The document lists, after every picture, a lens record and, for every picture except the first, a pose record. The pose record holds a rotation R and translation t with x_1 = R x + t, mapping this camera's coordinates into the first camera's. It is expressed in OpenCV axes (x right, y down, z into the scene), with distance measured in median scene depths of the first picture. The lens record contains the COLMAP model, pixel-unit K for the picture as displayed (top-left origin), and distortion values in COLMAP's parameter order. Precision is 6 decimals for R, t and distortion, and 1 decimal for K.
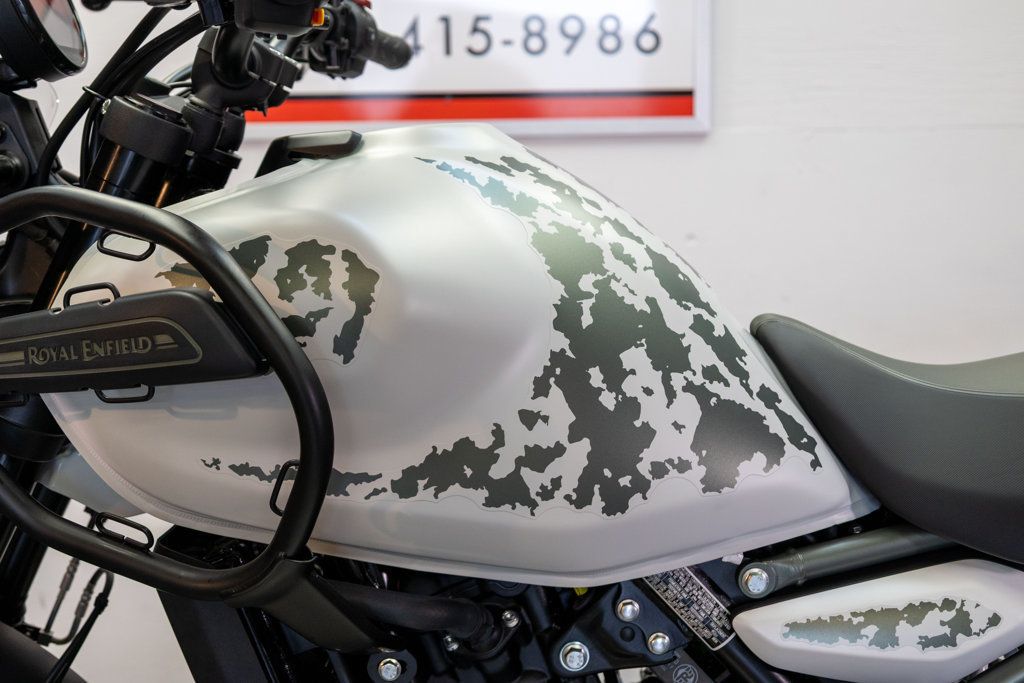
lens RADIAL K [[1449.8, 0, 512.0], [0, 1449.8, 341.5], [0, 0, 1]] dist [0.003931, -0.018465]
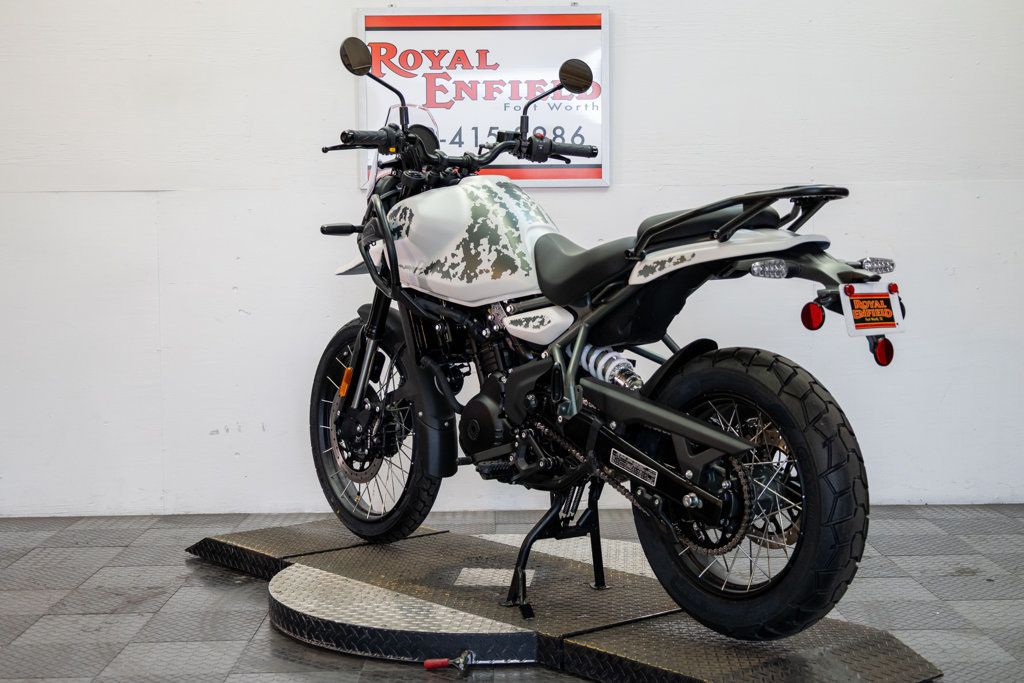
lens RADIAL K [[1531.4, 0, 512.0], [0, 1531.4, 341.5], [0, 0, 1]] dist [-0.009868, 0.084930]
pose [[0.618374, 0.054829, -0.783969, 3.093202], [-0.094799, 0.995483, -0.005154, 0.270558], [0.780146, 0.077507, 0.620778, -1.249360]]
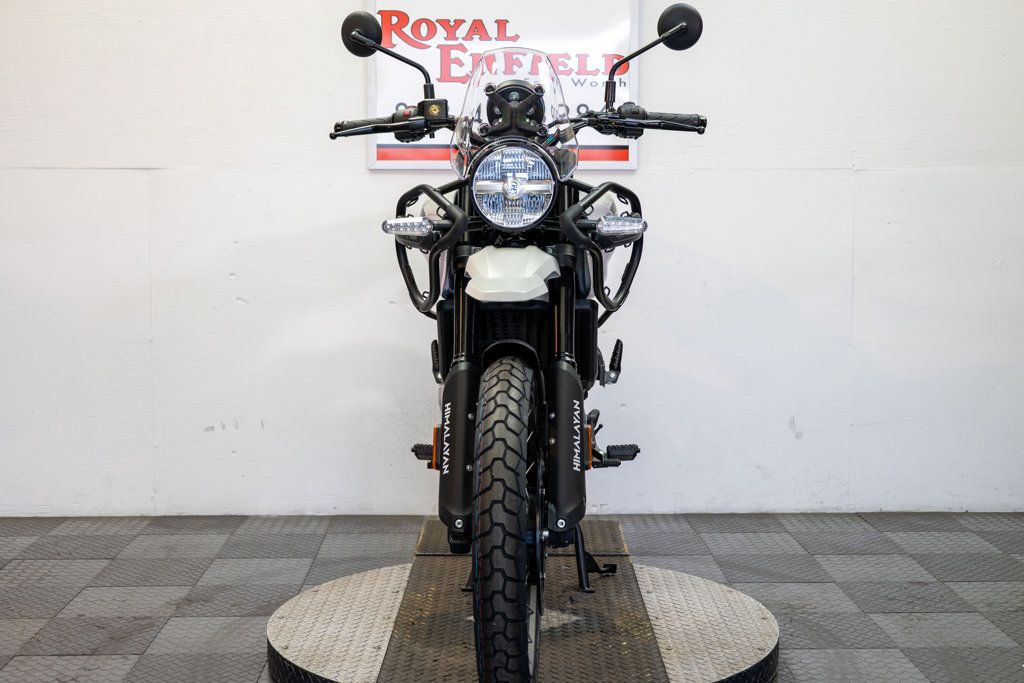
lens RADIAL K [[1449.8, 0, 512.0], [0, 1449.8, 341.5], [0, 0, 1]] dist [0.003931, -0.018465]
pose [[0.627664, 0.084913, -0.773839, 2.696126], [-0.105680, 0.994126, 0.023368, 0.193841], [0.771278, 0.067113, 0.632951, -1.050345]]
